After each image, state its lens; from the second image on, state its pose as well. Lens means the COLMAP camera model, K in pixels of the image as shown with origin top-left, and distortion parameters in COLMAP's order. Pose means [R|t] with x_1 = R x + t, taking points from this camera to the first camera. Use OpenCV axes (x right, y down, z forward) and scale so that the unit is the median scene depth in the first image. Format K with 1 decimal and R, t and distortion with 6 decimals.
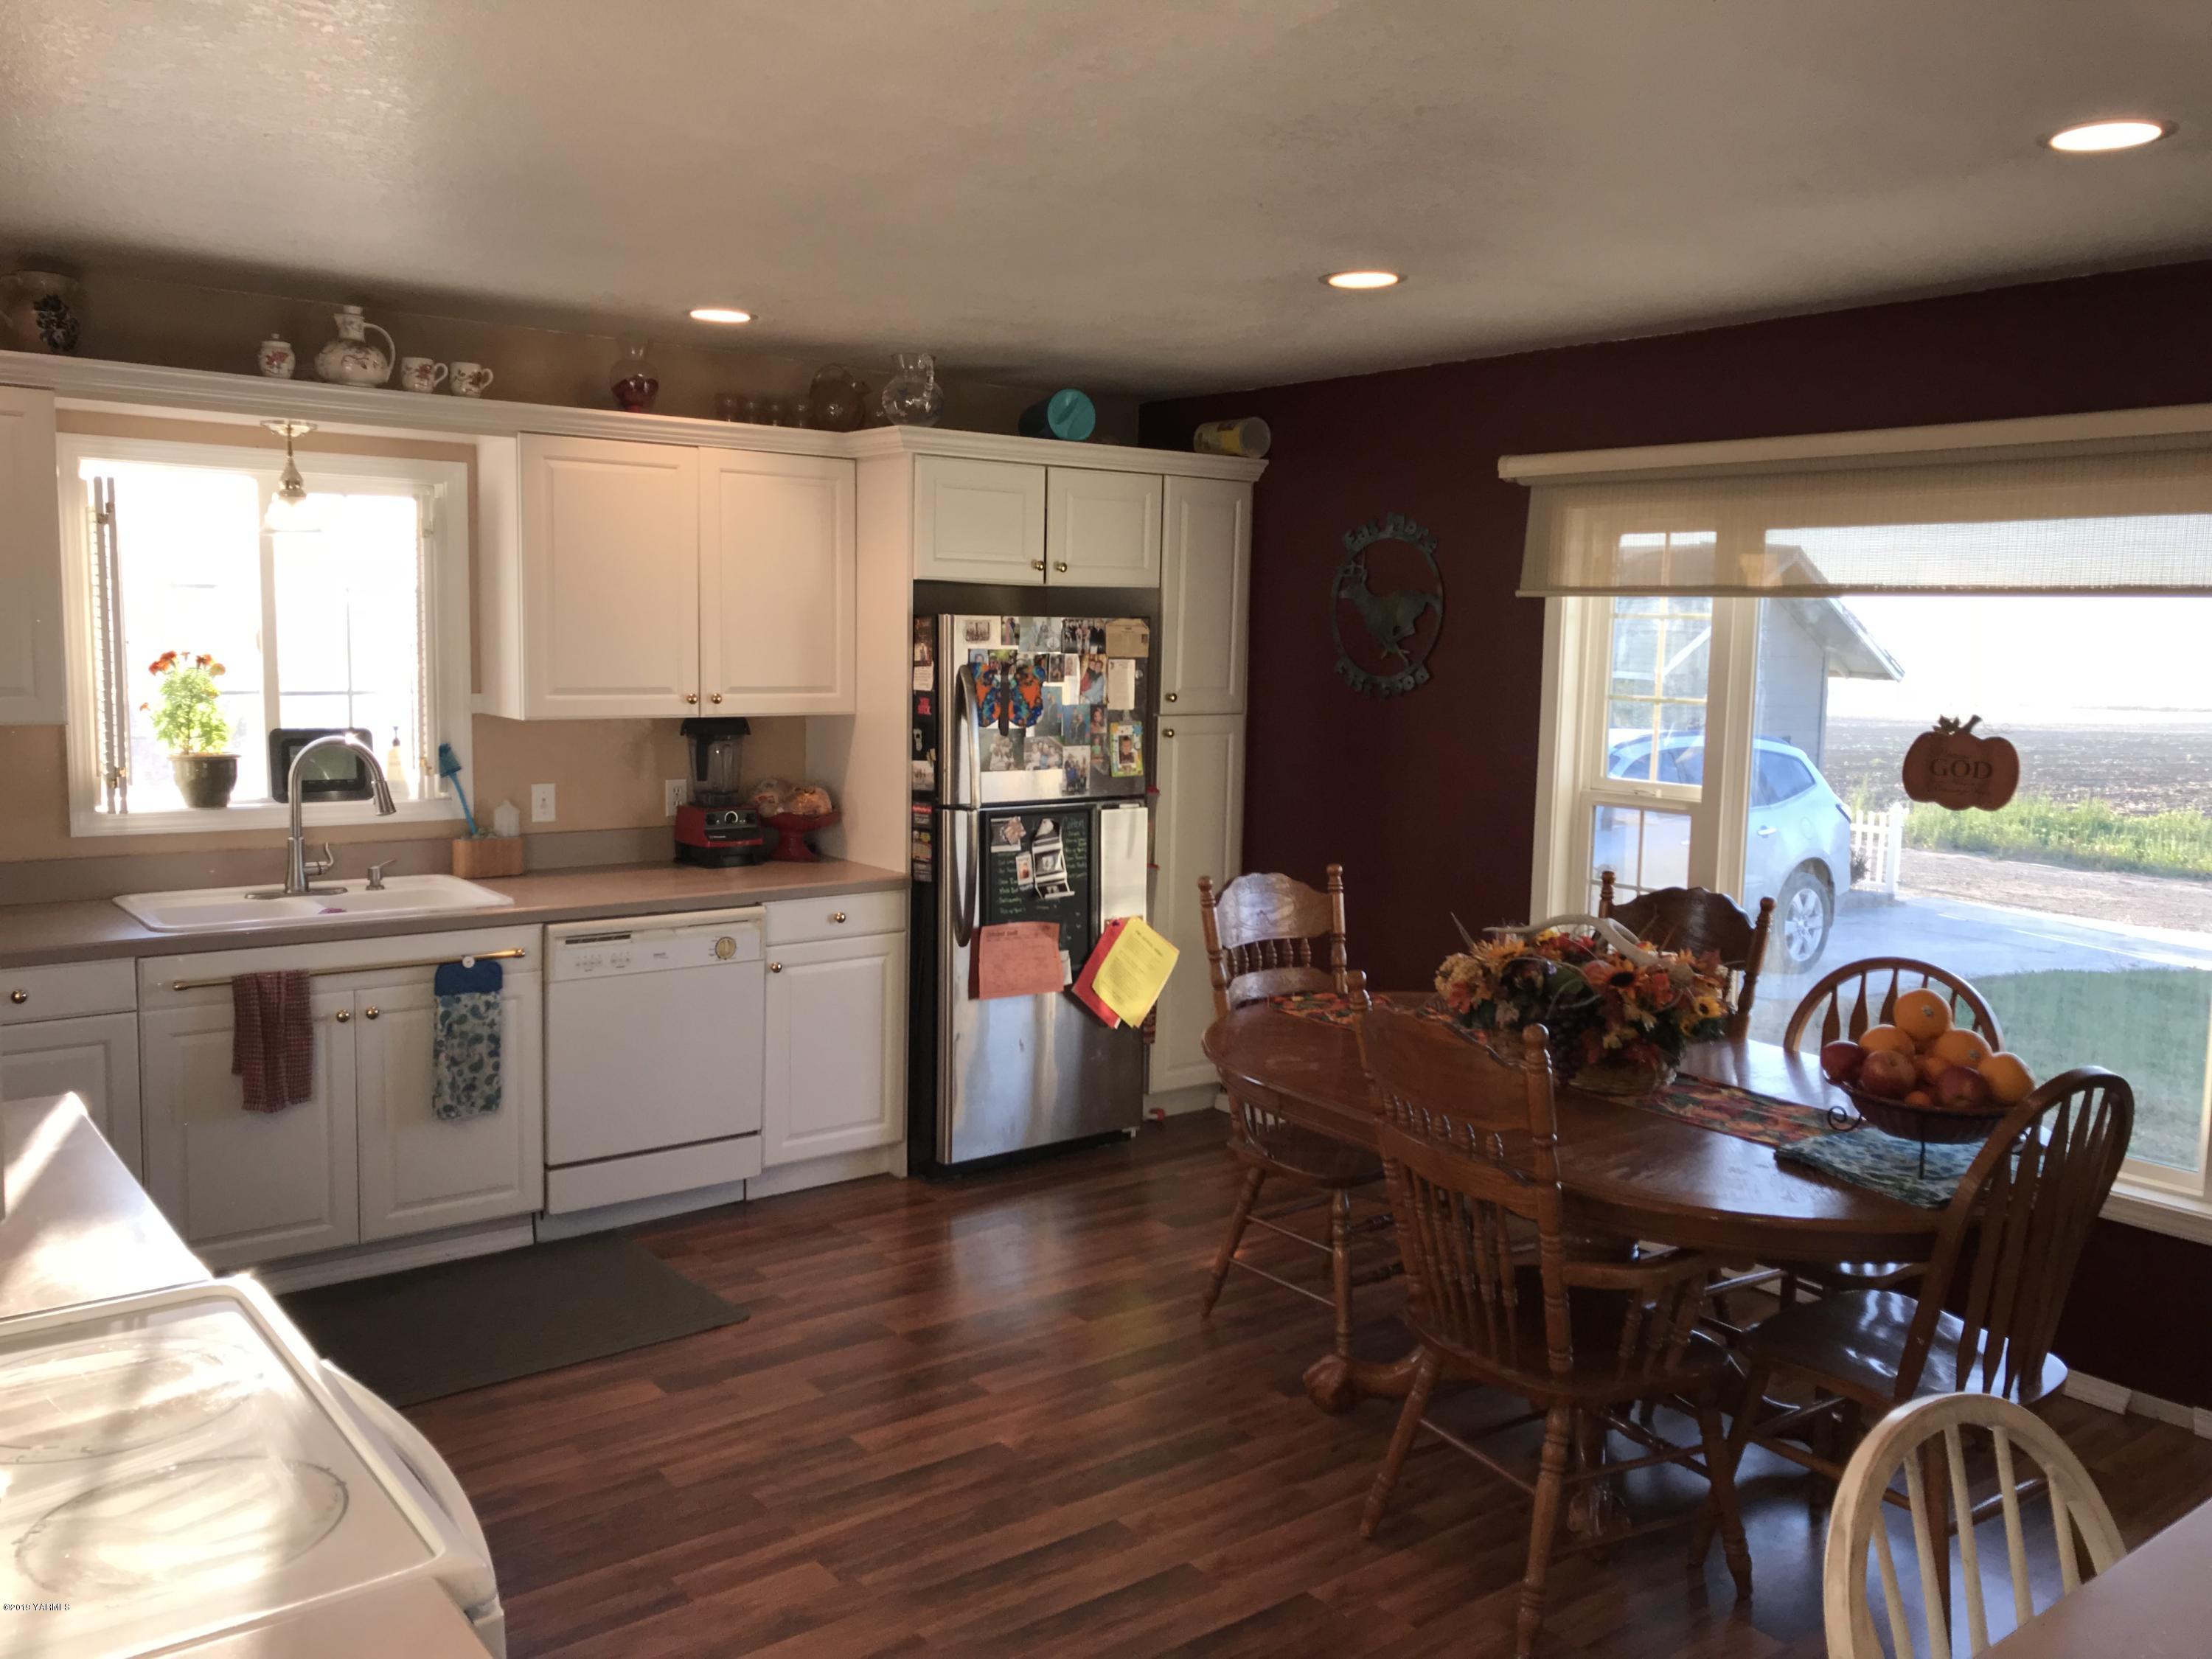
lens RADIAL K [[1799.7, 0, 1149.4], [0, 1799.7, 824.6], [0, 0, 1]] dist [0.048294, -0.052997]
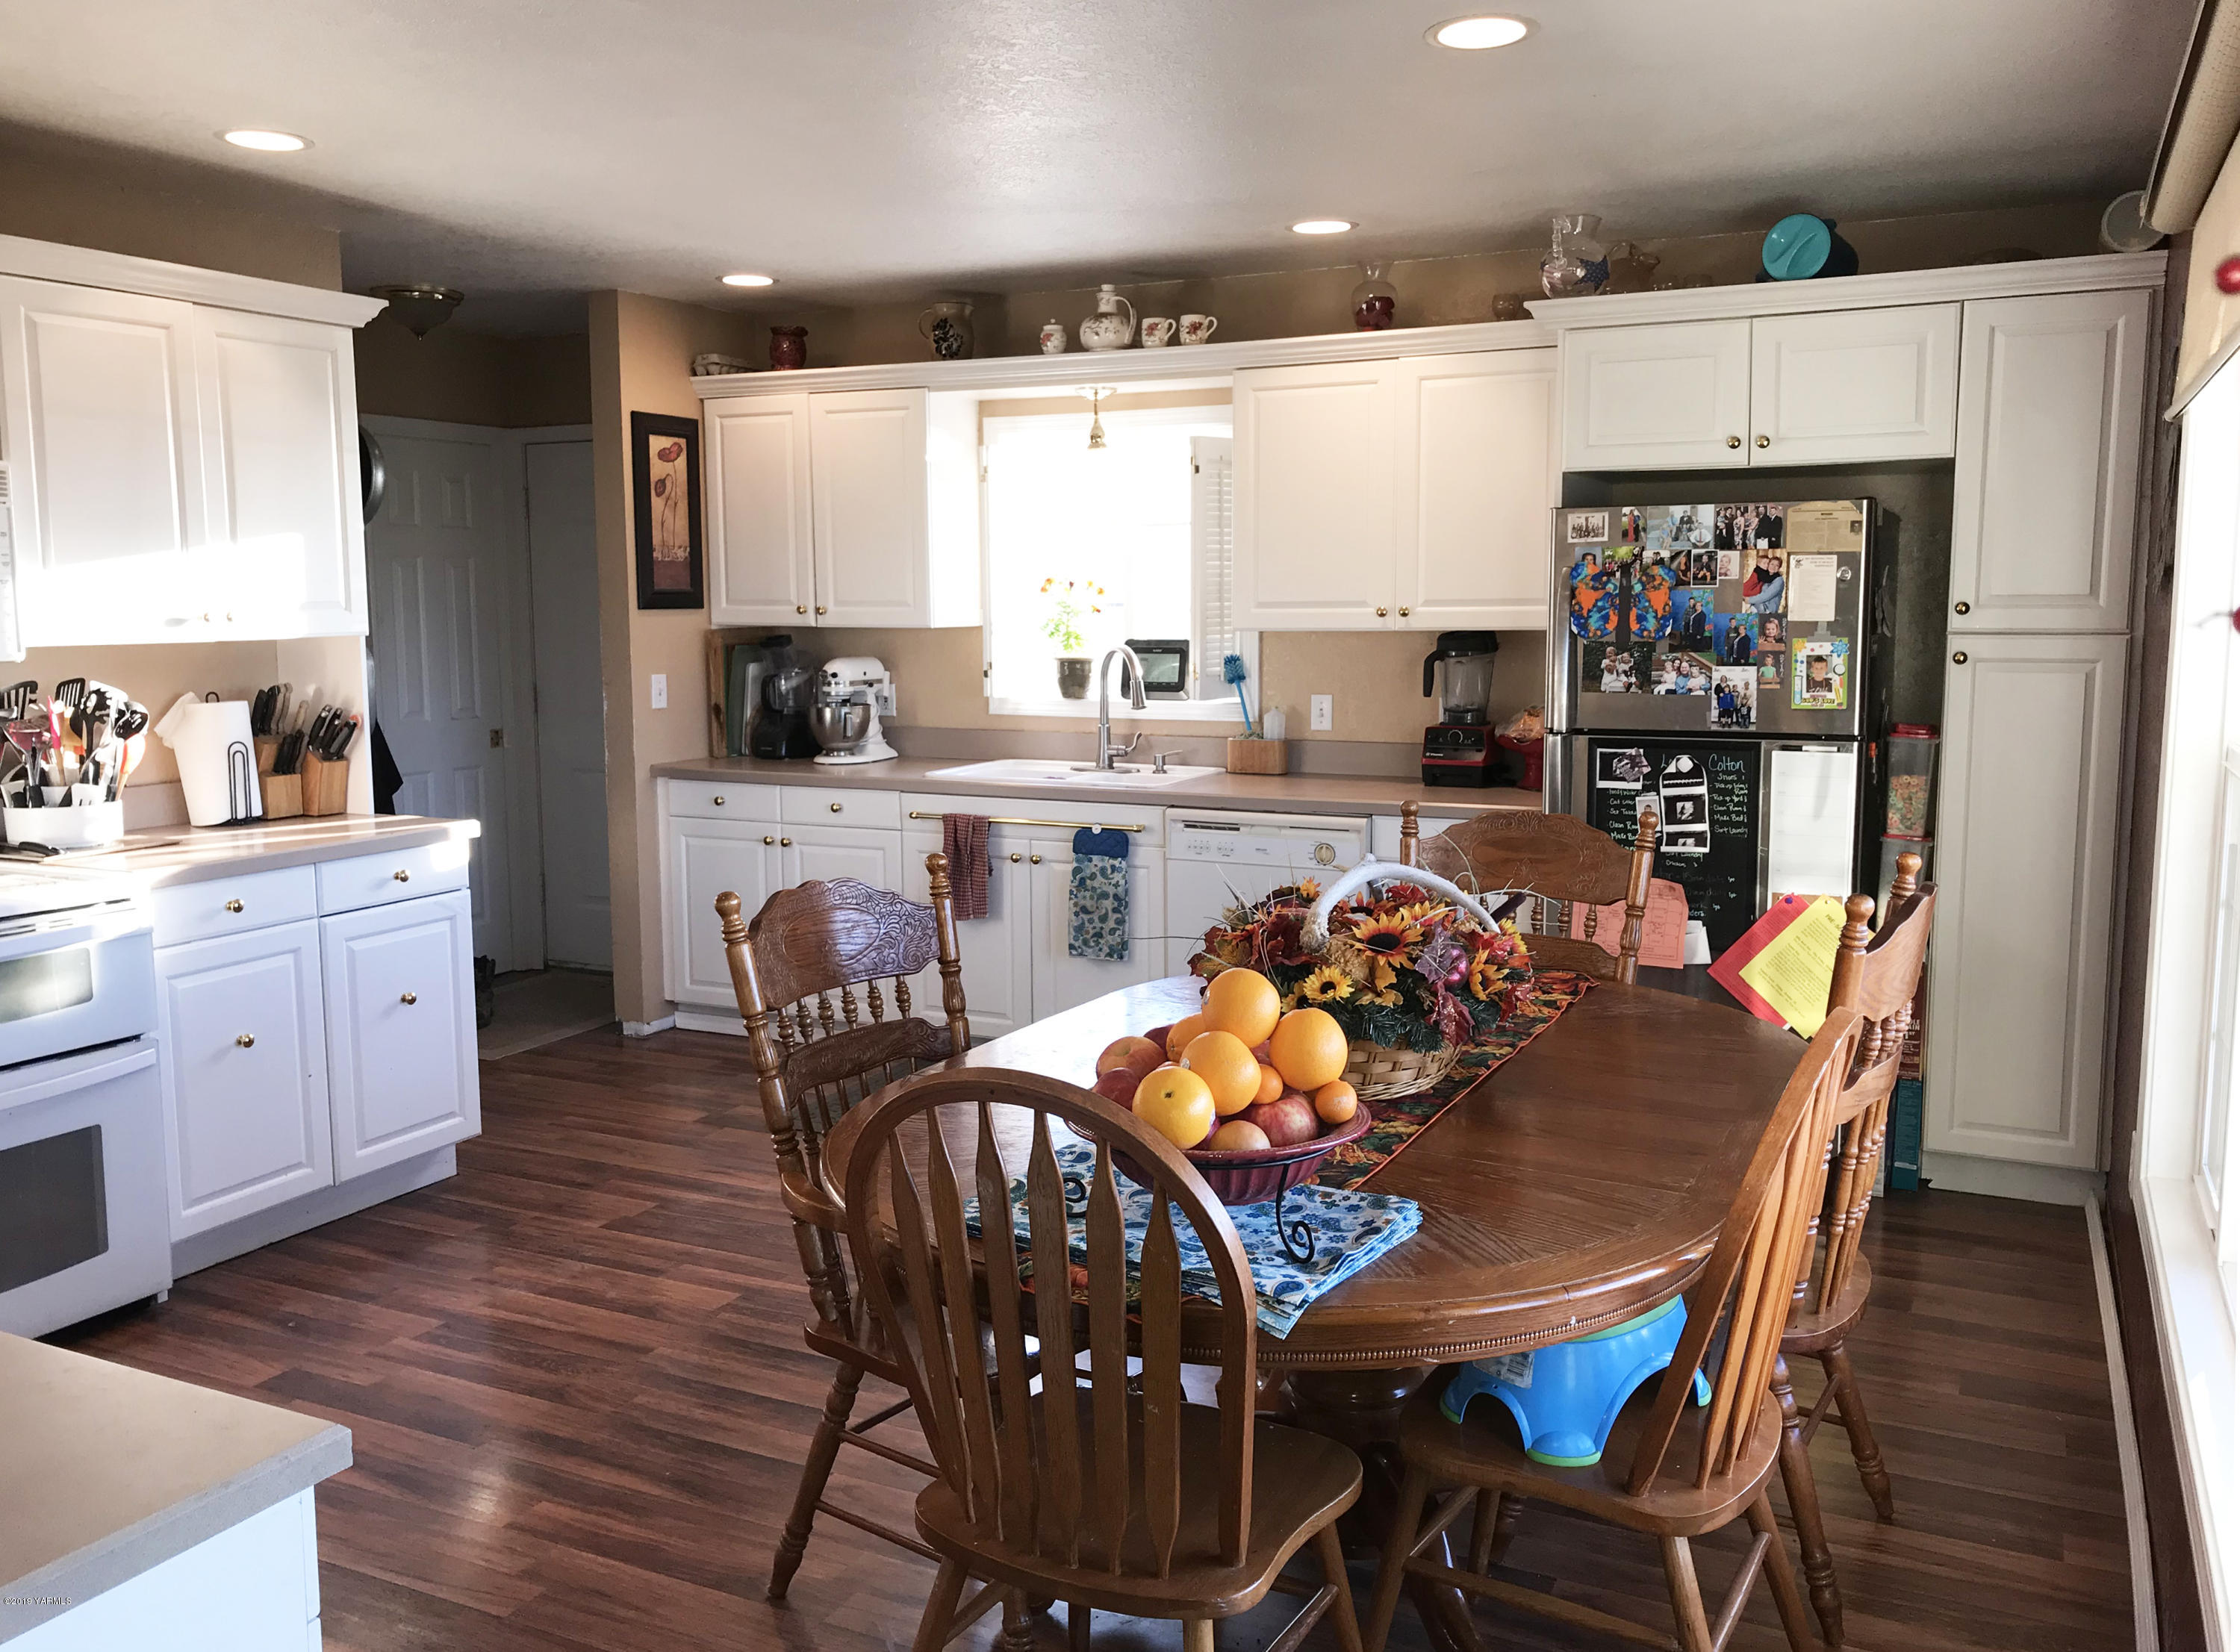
lens RADIAL K [[1844.2, 0, 1096.3], [0, 1844.2, 833.3], [0, 0, 1]] dist [0.047809, -0.054297]
pose [[0.419225, 0.092607, -0.903147, 0.610125], [-0.086304, 0.994344, 0.061898, 0.003468], [0.903771, 0.051996, 0.424846, 0.415242]]
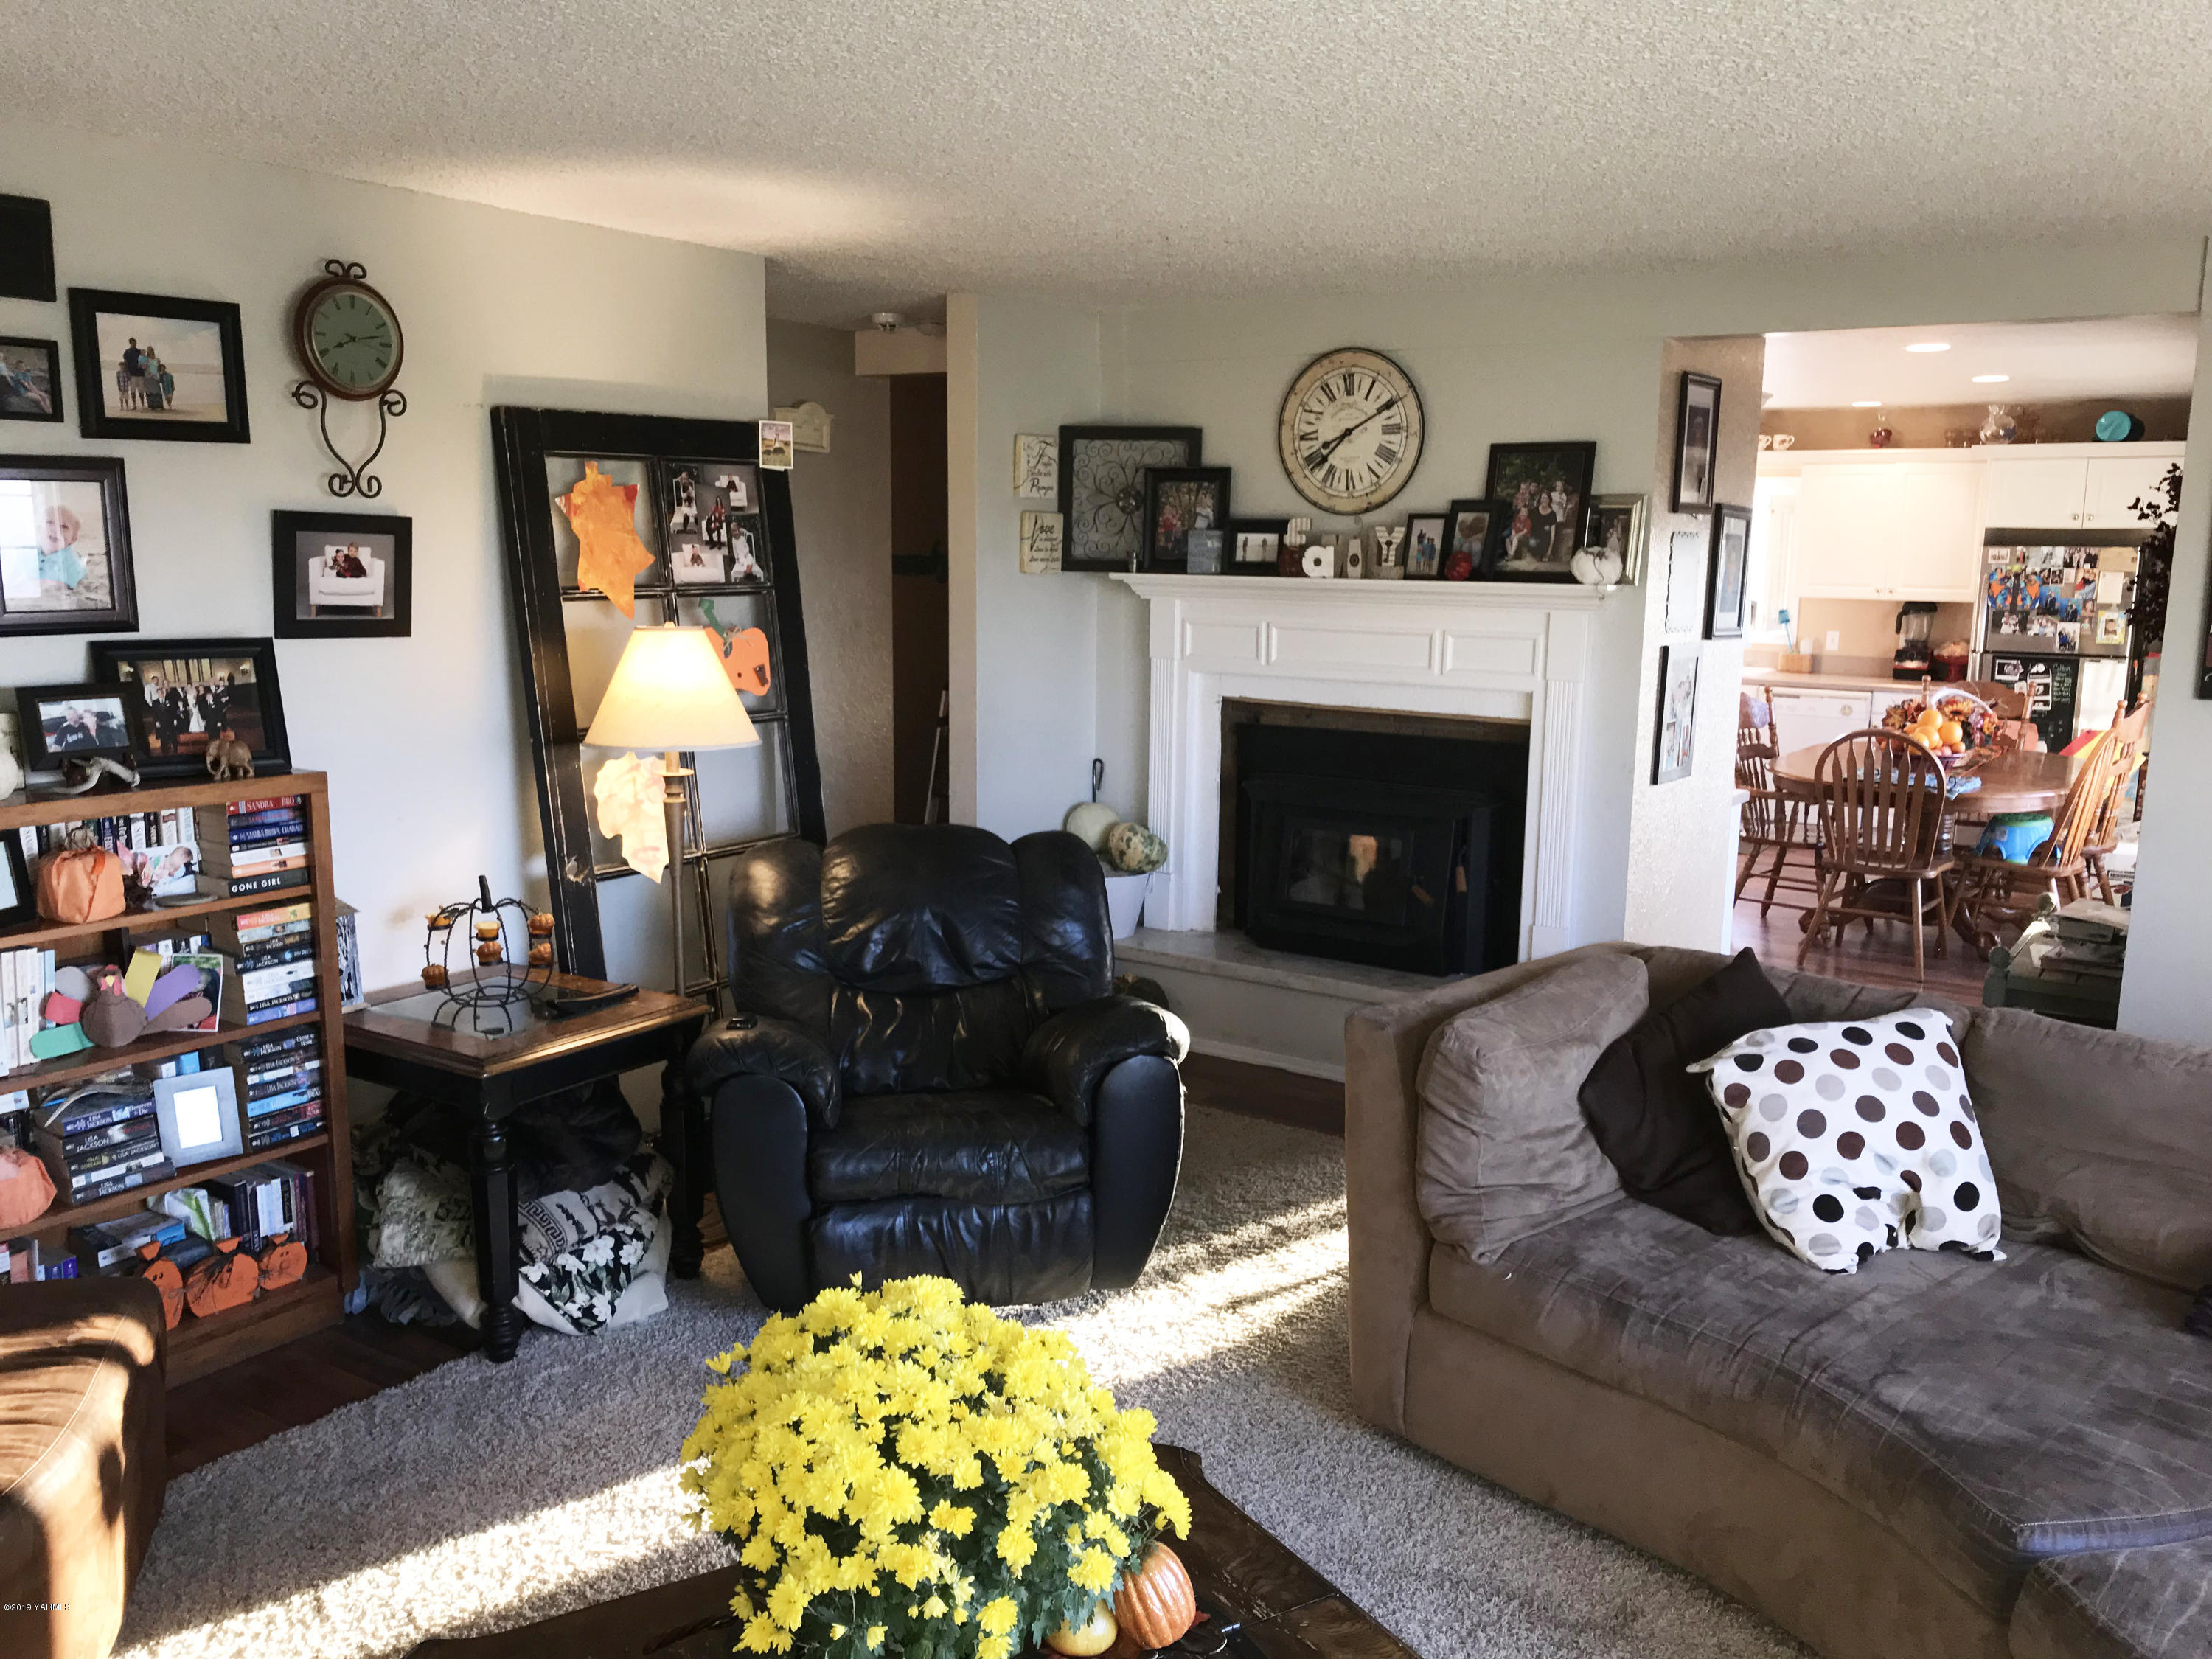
lens RADIAL K [[1799.7, 0, 1061.7], [0, 1799.7, 865.4], [0, 0, 1]] dist [0.048294, -0.052997]
pose [[0.279983, 0.161630, -0.946301, 1.421718], [-0.107804, 0.984784, 0.136307, 0.053496], [0.953933, 0.063851, 0.293147, -0.427924]]
